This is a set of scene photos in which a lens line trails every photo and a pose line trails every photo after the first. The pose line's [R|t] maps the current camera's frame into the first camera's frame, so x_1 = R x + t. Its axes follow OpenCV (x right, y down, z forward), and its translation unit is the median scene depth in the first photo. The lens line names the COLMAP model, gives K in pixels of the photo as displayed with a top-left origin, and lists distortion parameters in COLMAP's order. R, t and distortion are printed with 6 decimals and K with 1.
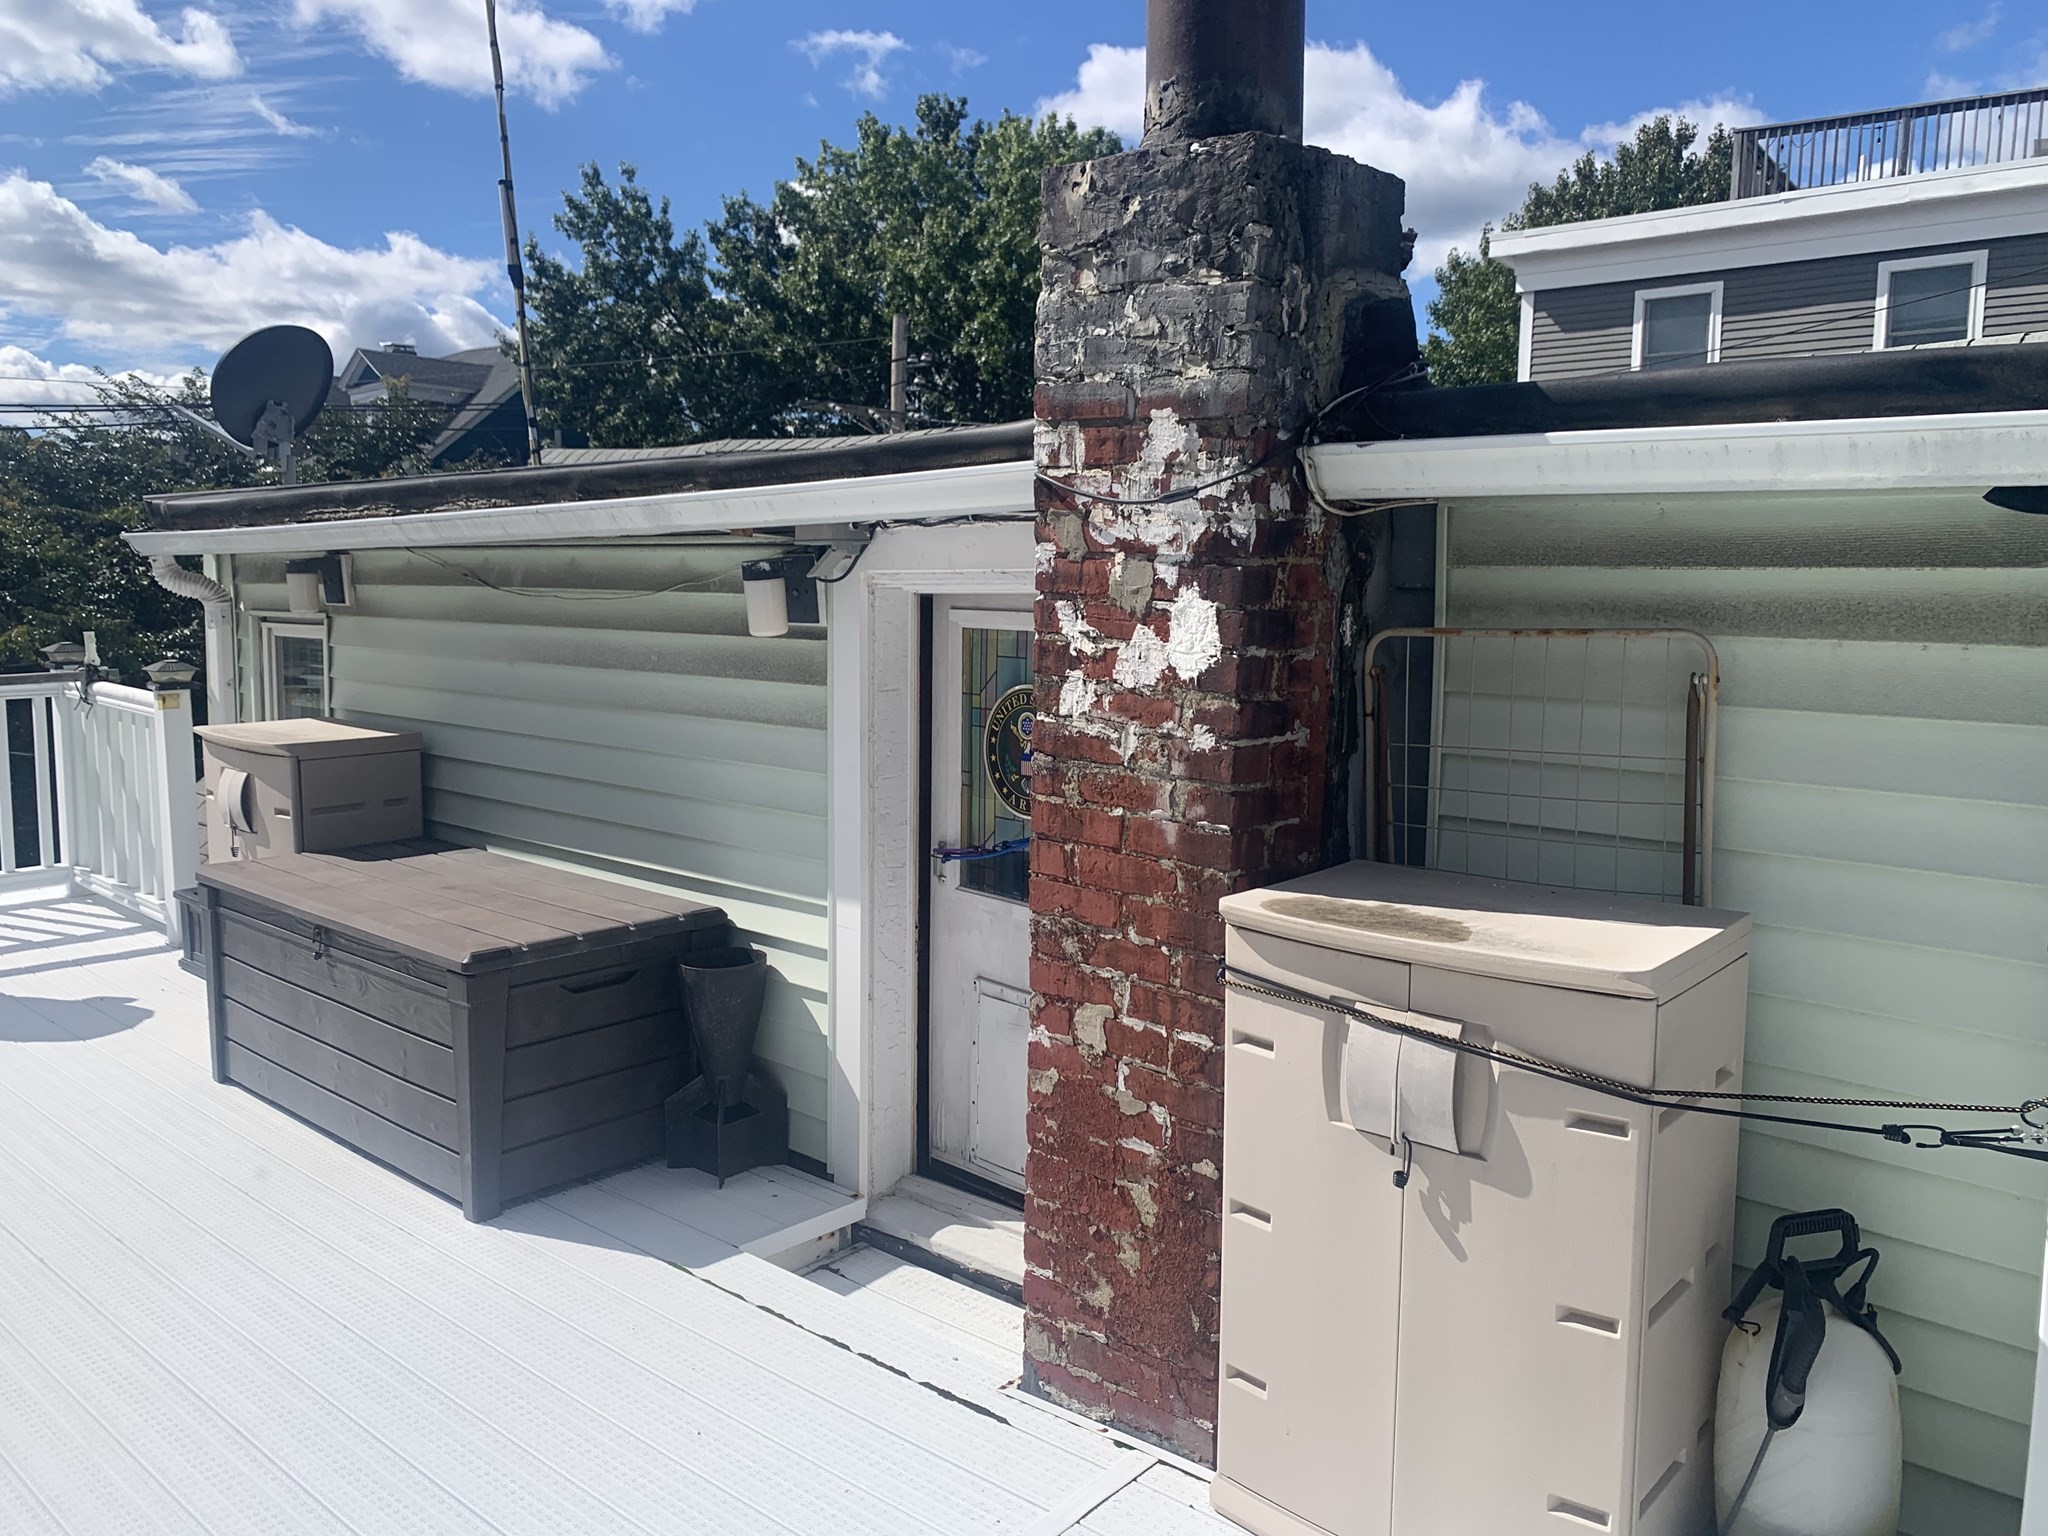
lens RADIAL K [[1576.7, 0, 1014.7], [0, 1576.7, 736.9], [0, 0, 1]] dist [0.047007, -0.090963]
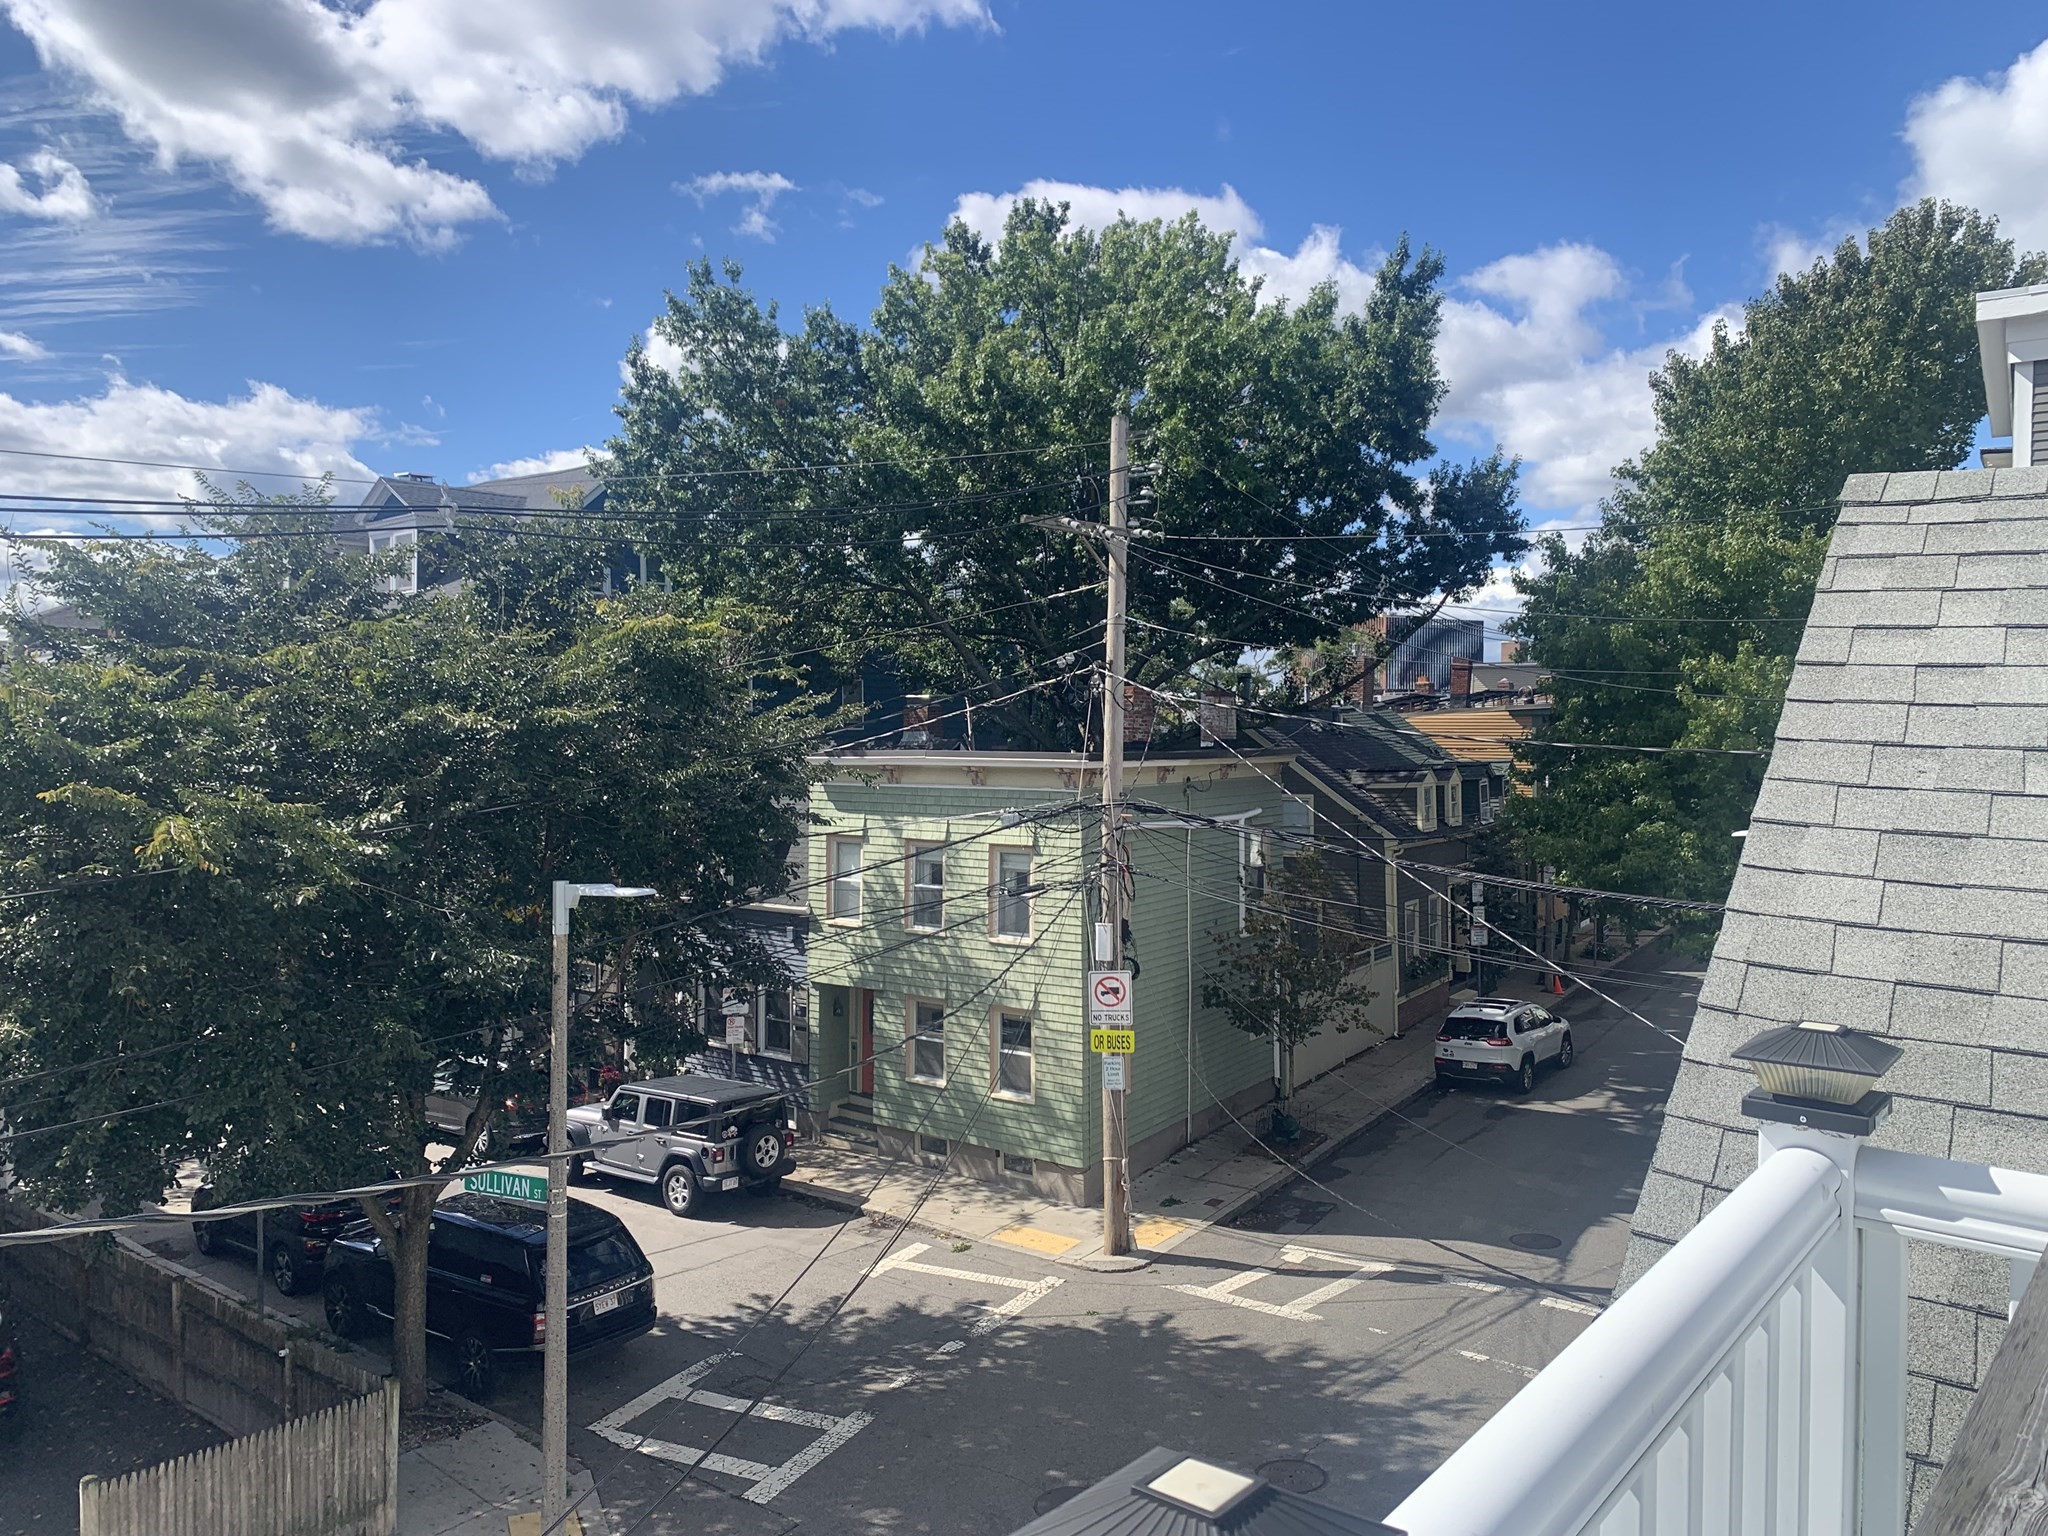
lens RADIAL K [[1661.4, 0, 1022.9], [0, 1661.4, 763.0], [0, 0, 1]] dist [-0.025677, 0.005306]
pose [[0.996188, -0.029790, 0.081983, -0.112570], [0.036301, 0.996205, -0.079108, -0.007232], [-0.079315, 0.081782, 0.993489, 0.072813]]
